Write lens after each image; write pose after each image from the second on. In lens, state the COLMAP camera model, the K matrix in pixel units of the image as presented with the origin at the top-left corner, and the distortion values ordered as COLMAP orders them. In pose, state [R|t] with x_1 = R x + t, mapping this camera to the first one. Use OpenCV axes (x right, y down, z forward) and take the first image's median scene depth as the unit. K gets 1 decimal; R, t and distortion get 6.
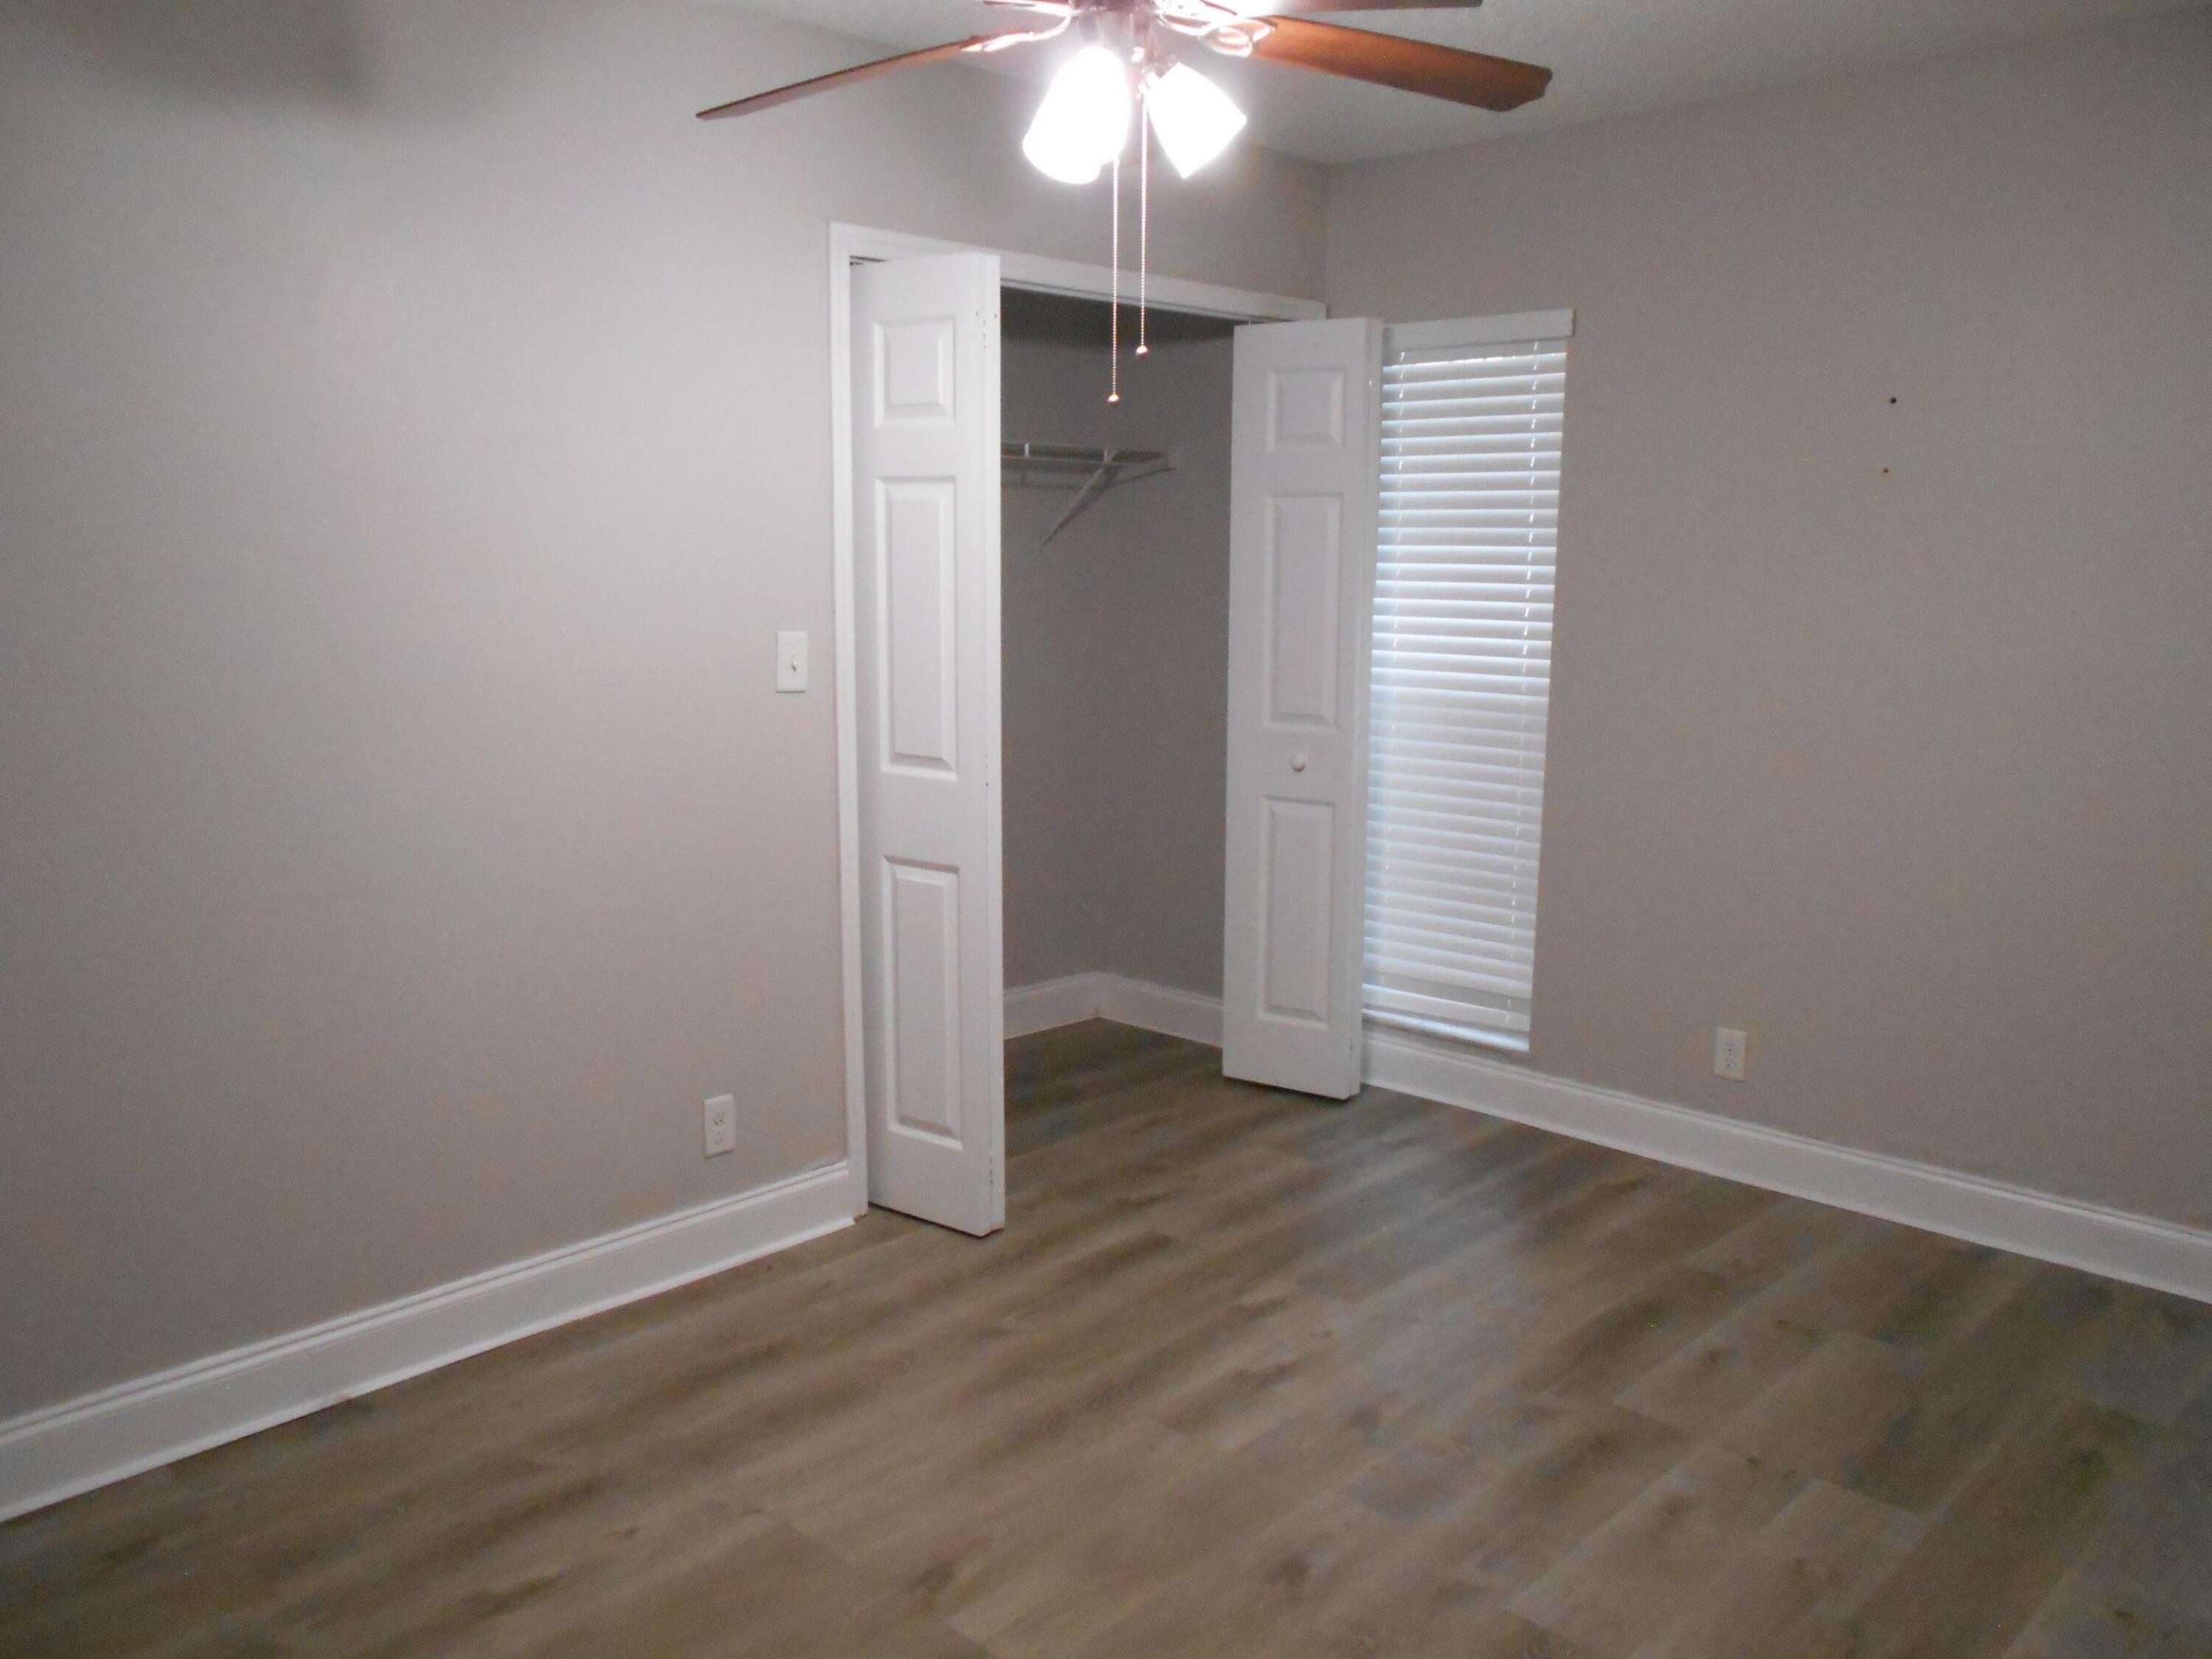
lens RADIAL K [[1697.5, 0, 1106.0], [0, 1697.5, 829.5], [0, 0, 1]] dist [-0.045312, 0.076627]
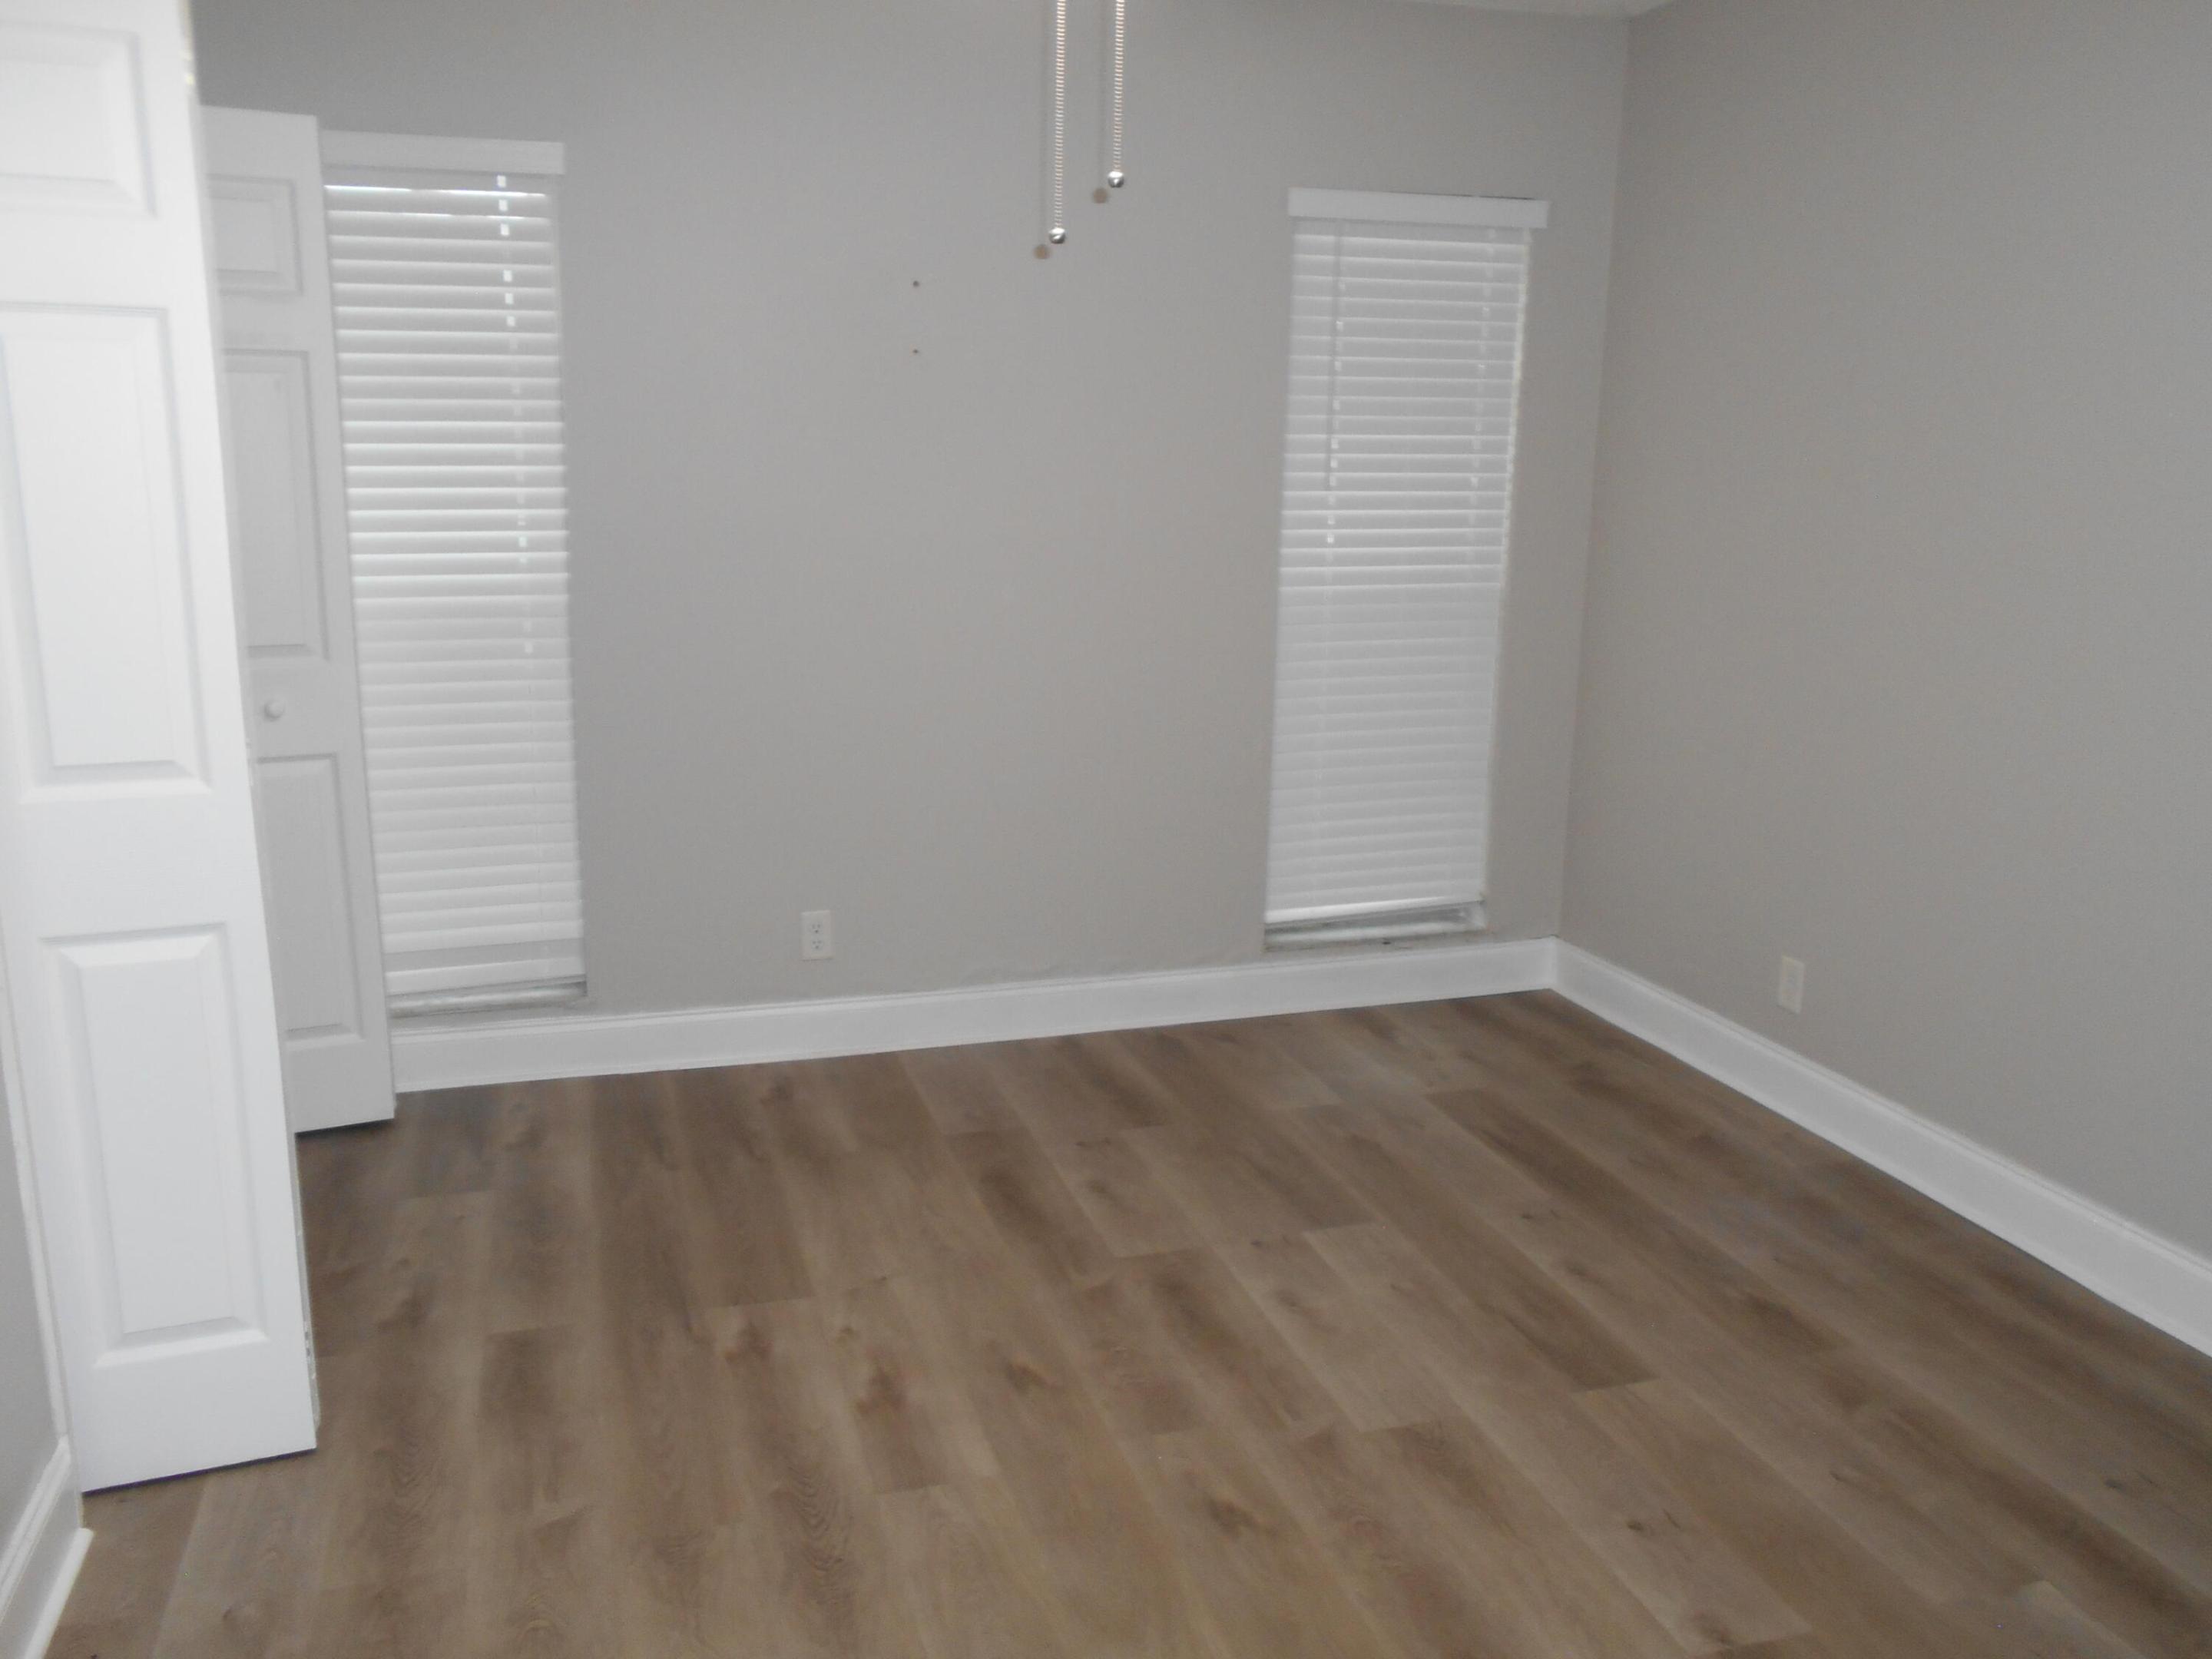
lens RADIAL K [[1730.6, 0, 1106.0], [0, 1730.6, 829.5], [0, 0, 1]] dist [-0.044094, 0.002894]
pose [[0.485292, -0.189150, 0.853647, -0.454410], [0.130488, 0.981054, 0.143199, -0.059004], [-0.864560, 0.041897, 0.500780, 0.373497]]
